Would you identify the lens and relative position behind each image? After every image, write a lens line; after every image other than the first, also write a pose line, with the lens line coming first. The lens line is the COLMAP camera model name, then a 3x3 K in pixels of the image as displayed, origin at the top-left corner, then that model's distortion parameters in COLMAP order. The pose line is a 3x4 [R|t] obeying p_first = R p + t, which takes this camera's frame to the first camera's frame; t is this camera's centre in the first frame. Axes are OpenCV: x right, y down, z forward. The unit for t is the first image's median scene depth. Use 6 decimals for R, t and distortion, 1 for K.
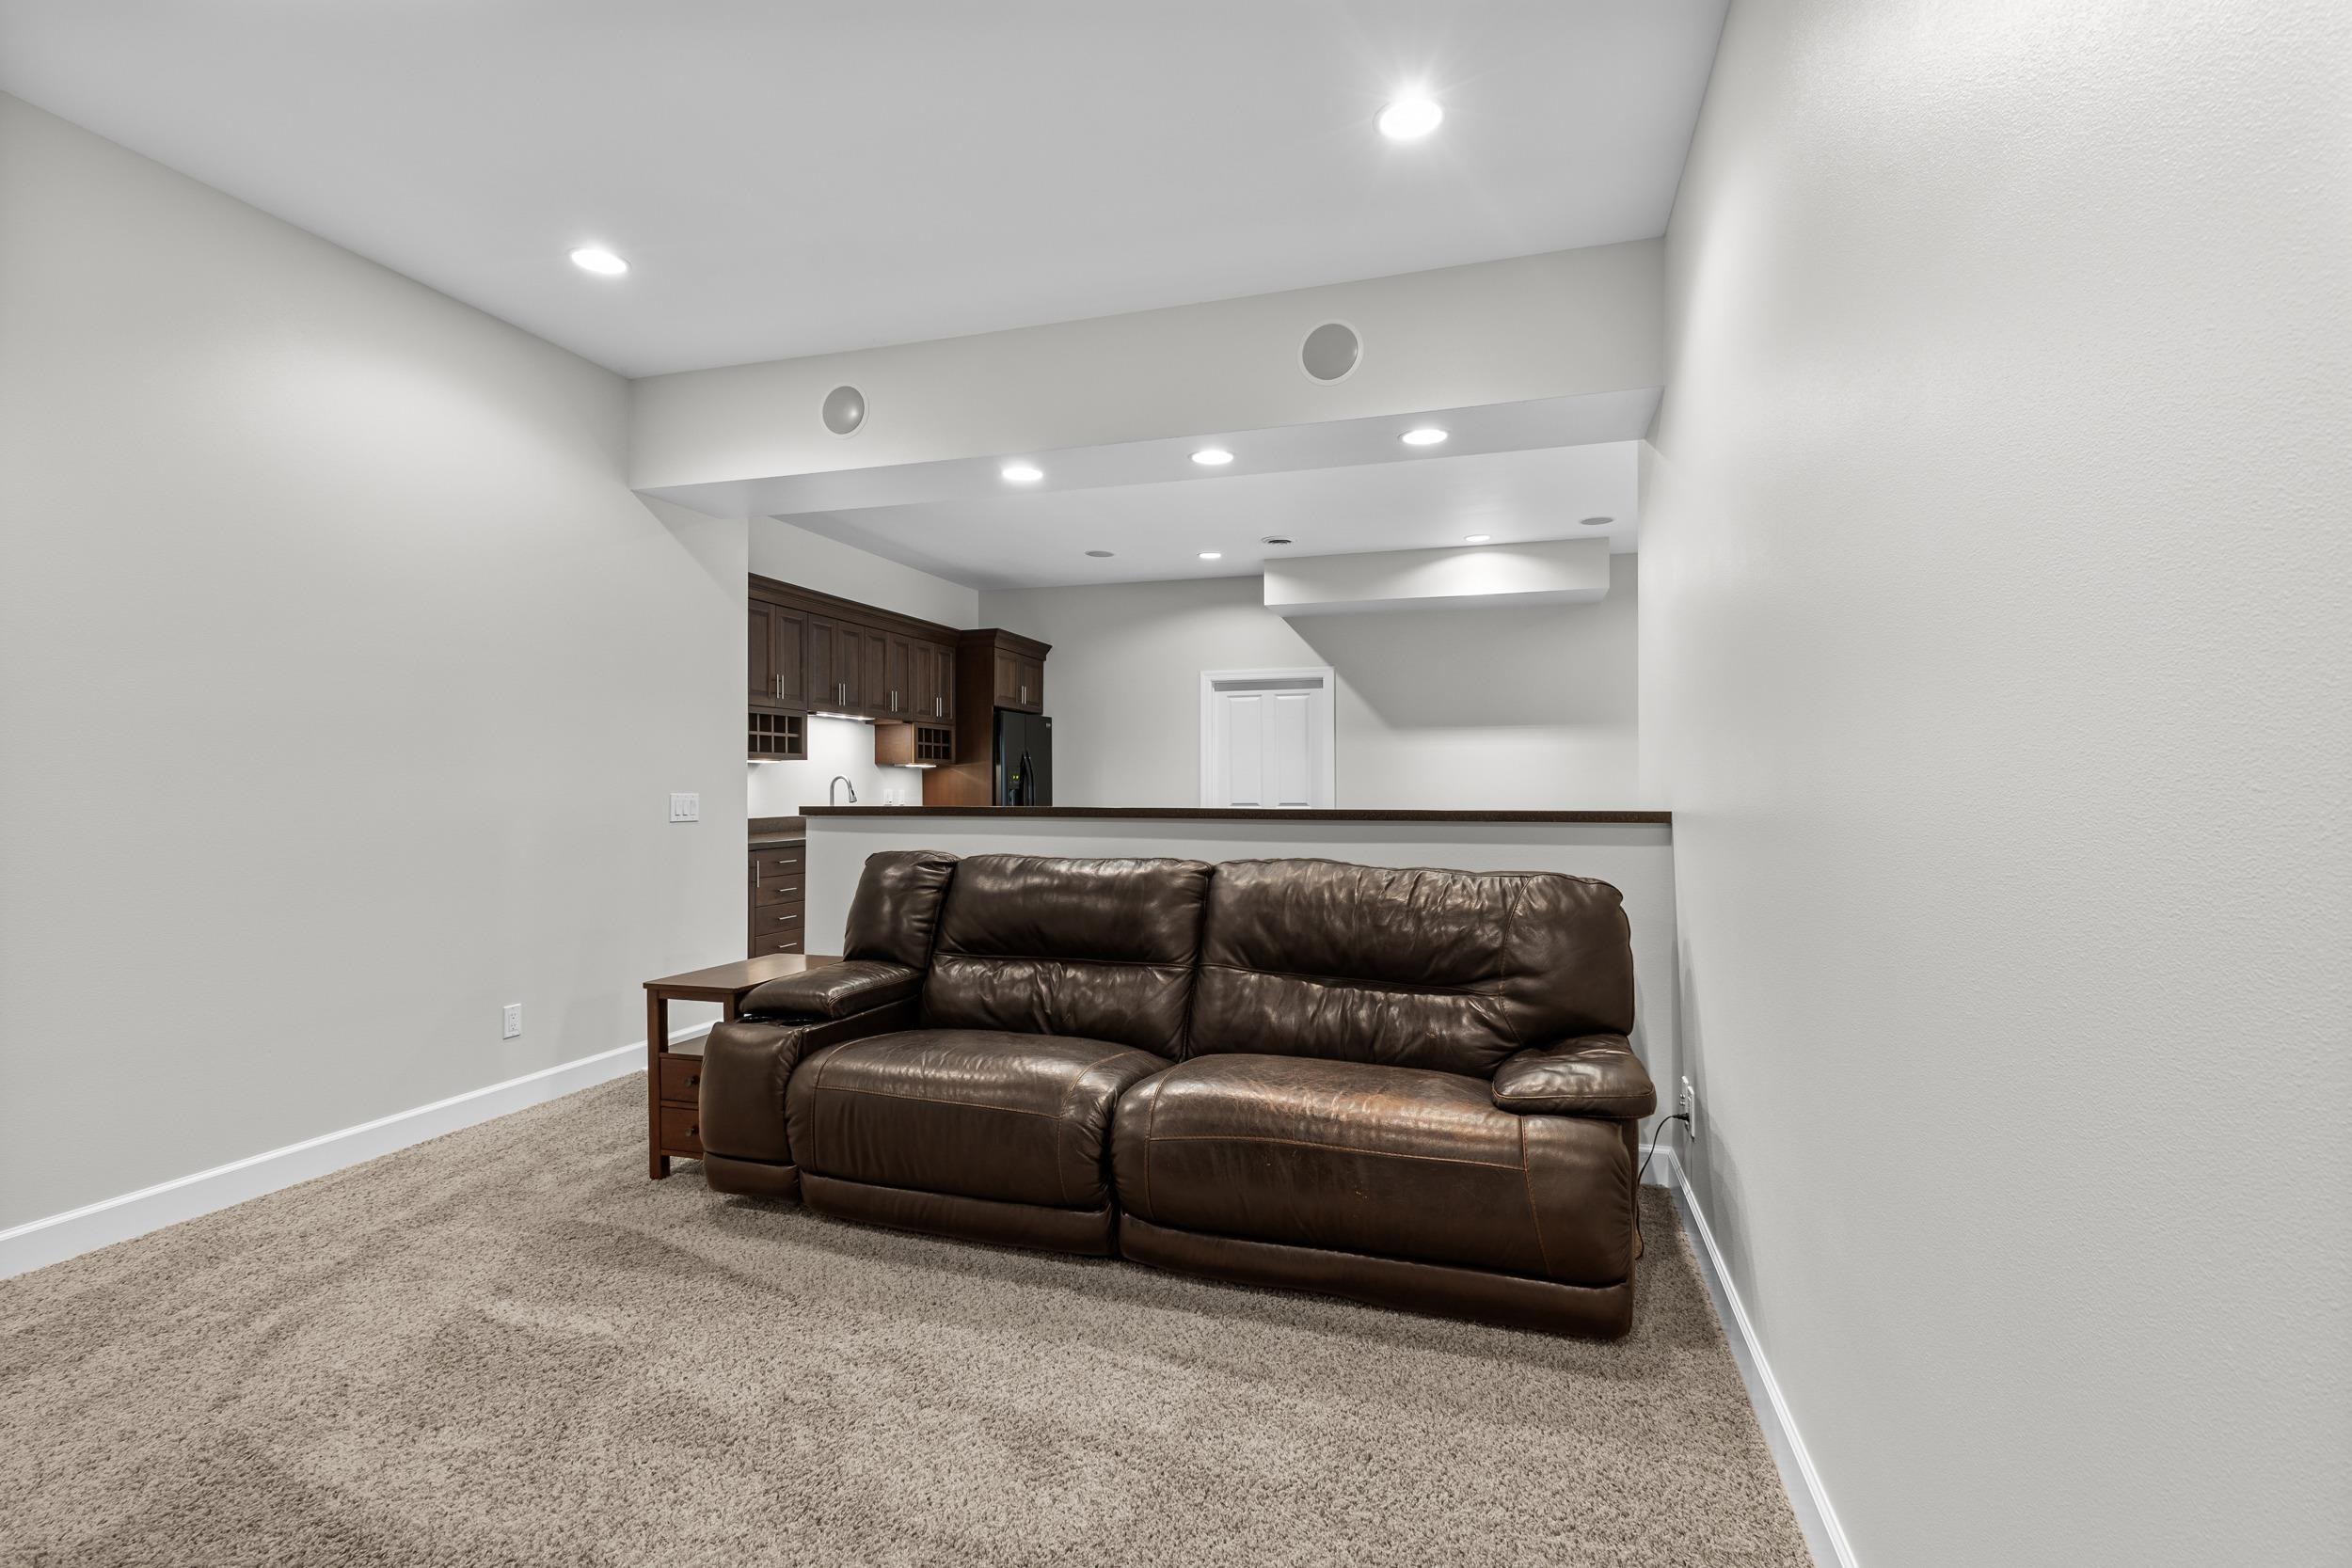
lens RADIAL K [[1063.8, 0, 1185.1], [0, 1063.8, 785.3], [0, 0, 1]] dist [0.000993, 0.000440]
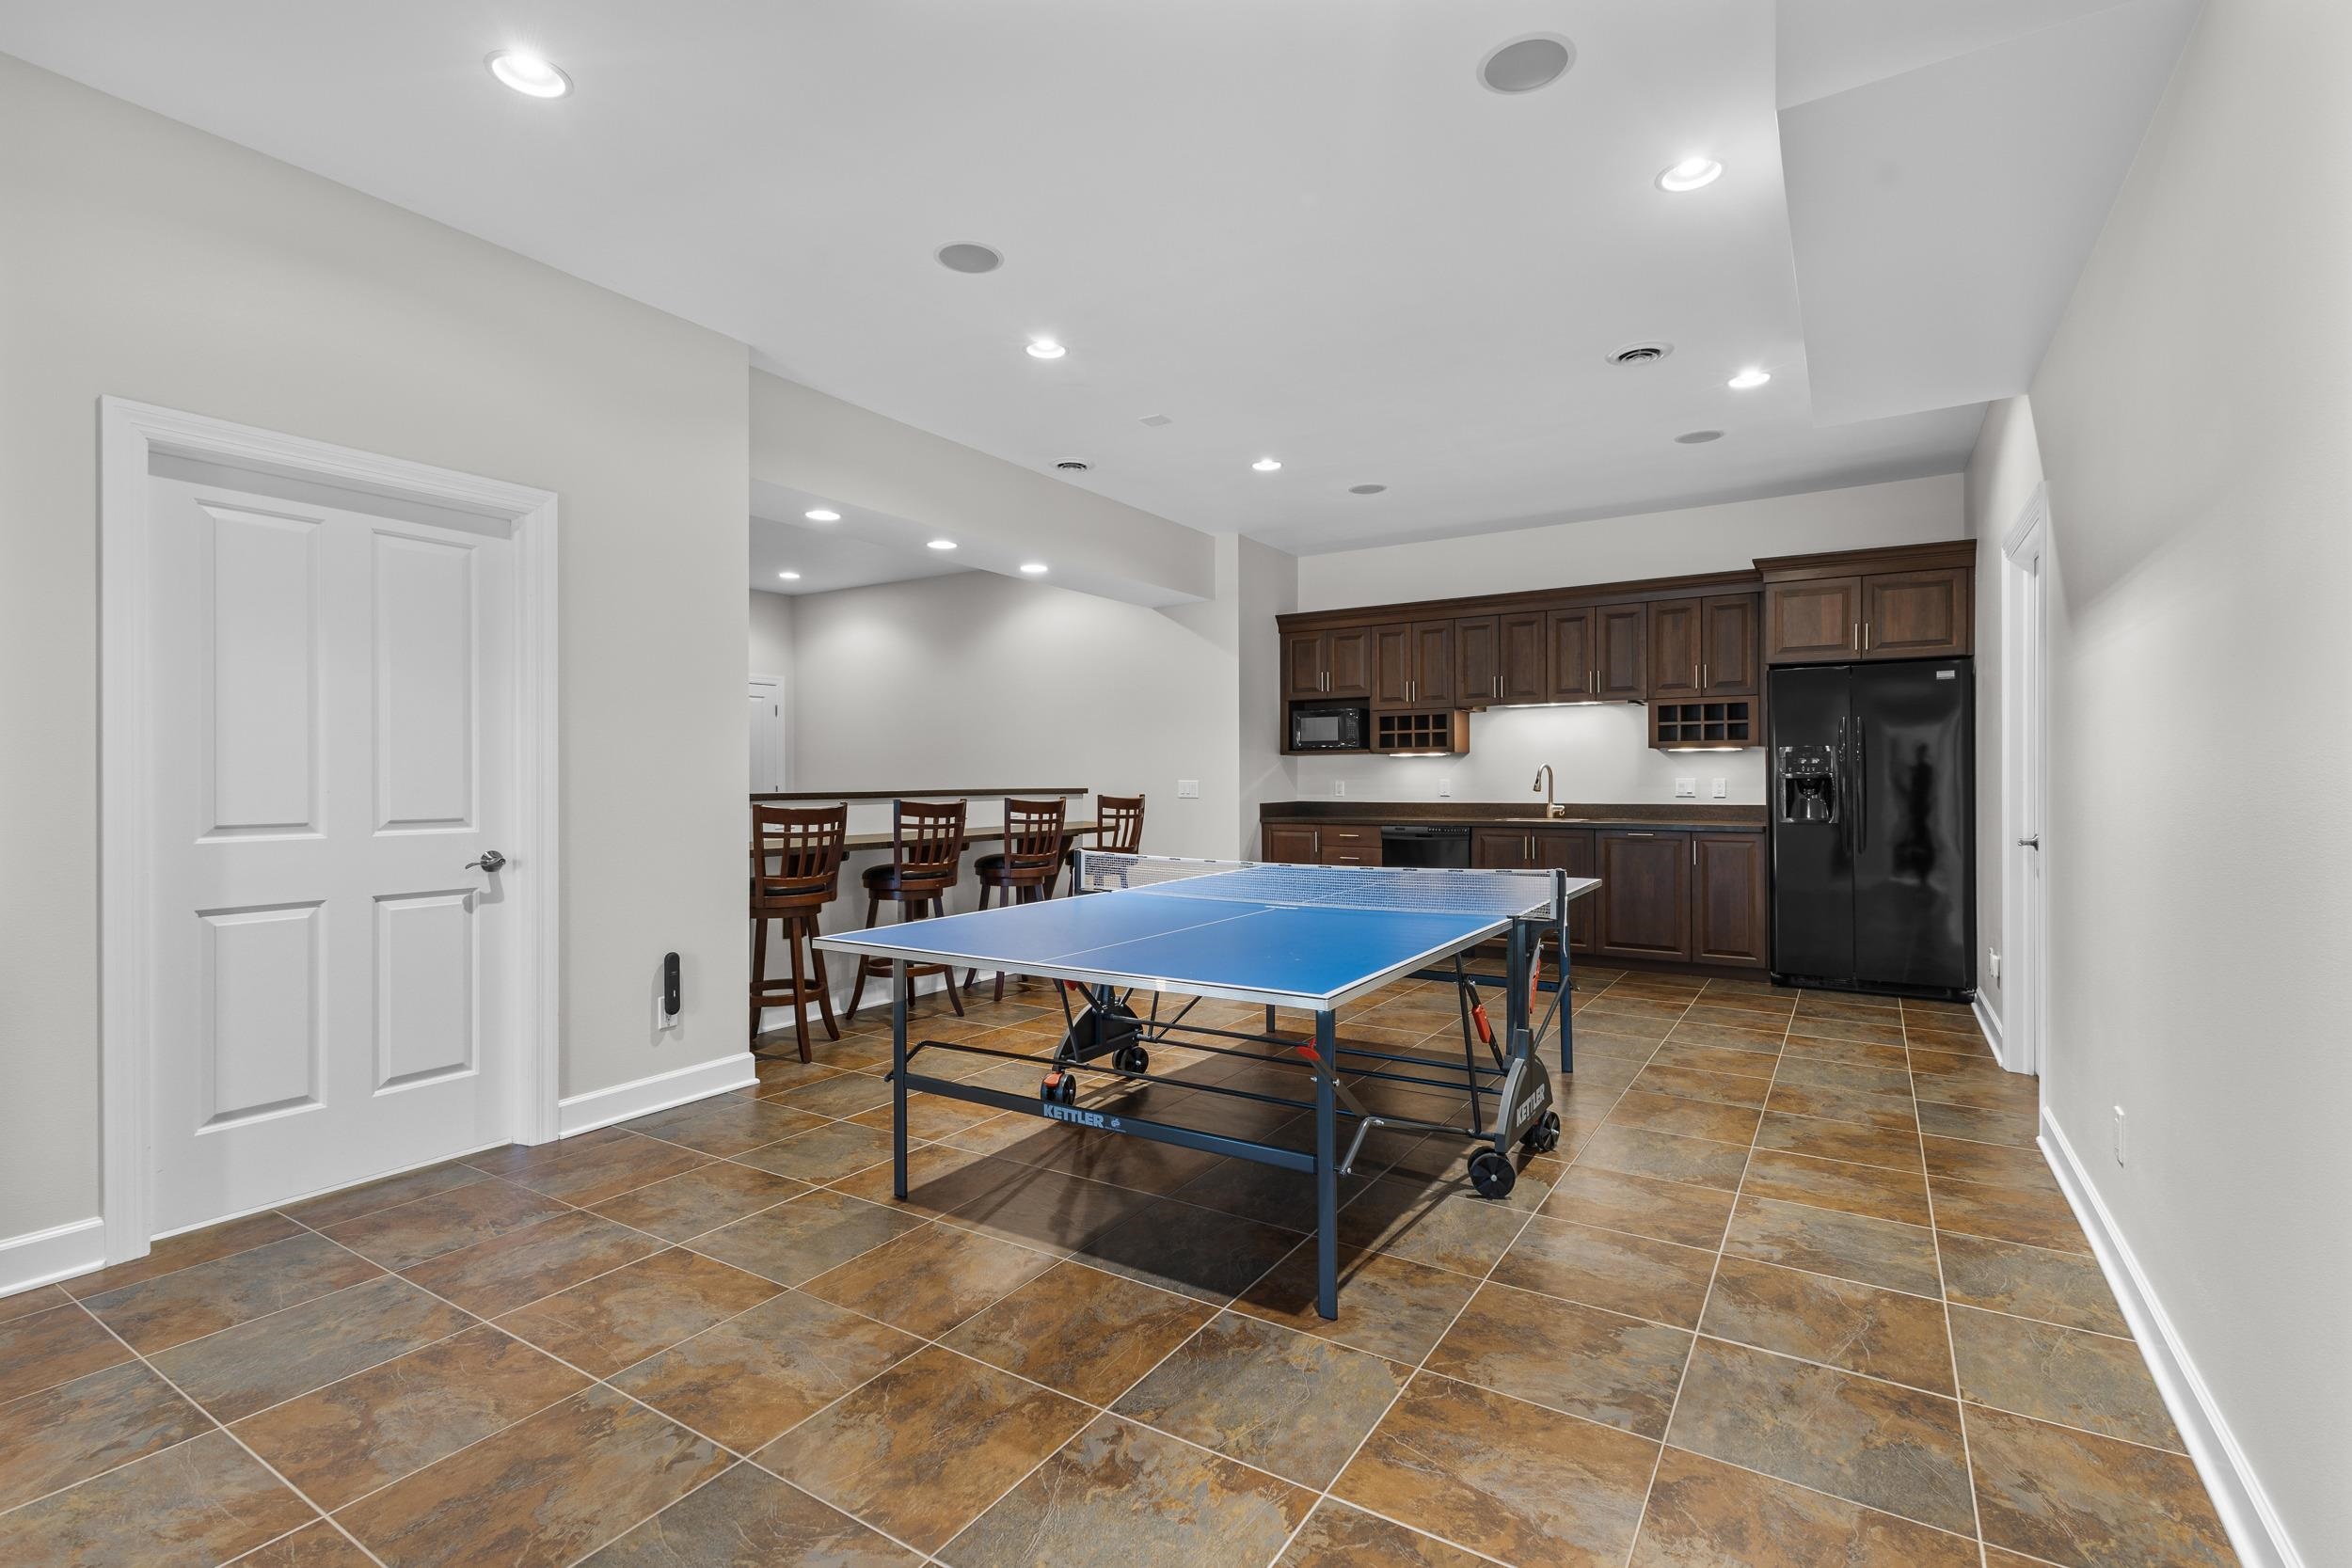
lens RADIAL K [[1063.8, 0, 1185.1], [0, 1063.8, 785.3], [0, 0, 1]] dist [0.000993, 0.000440]
pose [[-0.250641, 0.002968, -0.968076, 0.799827], [0.001503, 0.999995, 0.002677, 0.007868], [0.968079, -0.000784, -0.250644, 1.024091]]
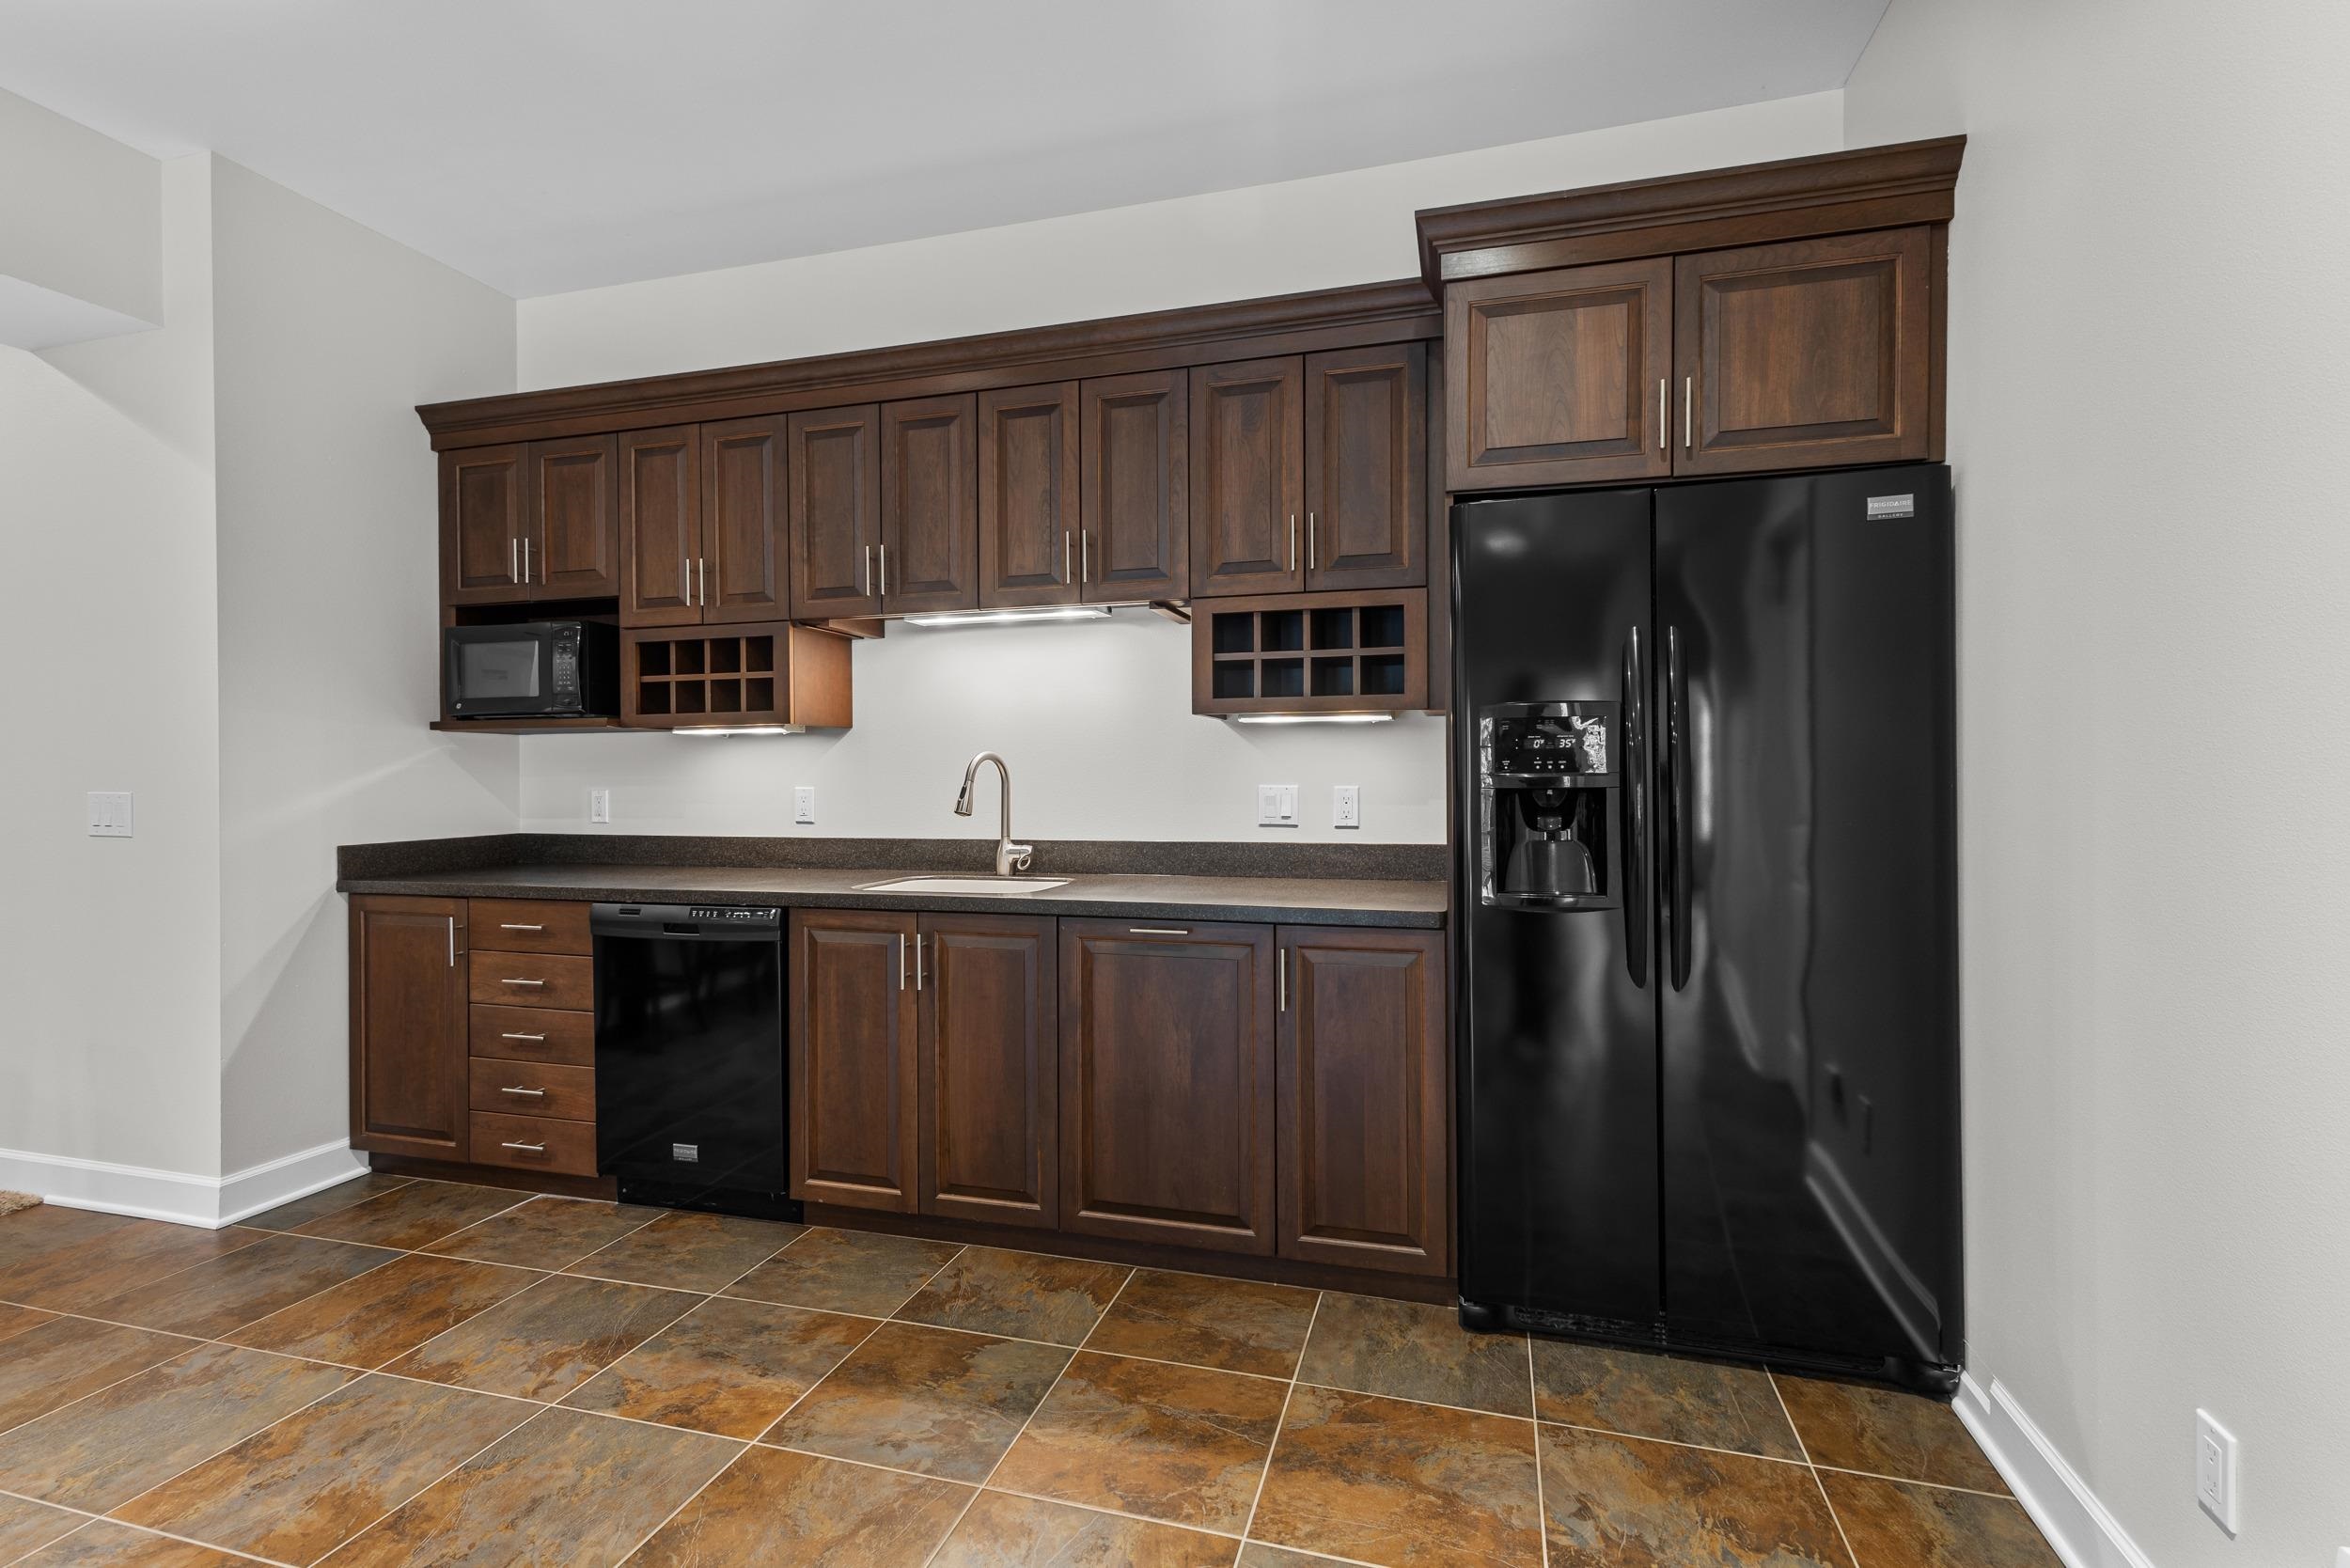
lens RADIAL K [[1063.0, 0, 1184.1], [0, 1063.0, 785.3], [0, 0, 1]] dist [0.000993, 0.000440]
pose [[0.027822, 0.007332, -0.999586, 0.128128], [0.004366, 0.999963, 0.007456, 0.001349], [0.999603, -0.004572, 0.027789, 1.183839]]
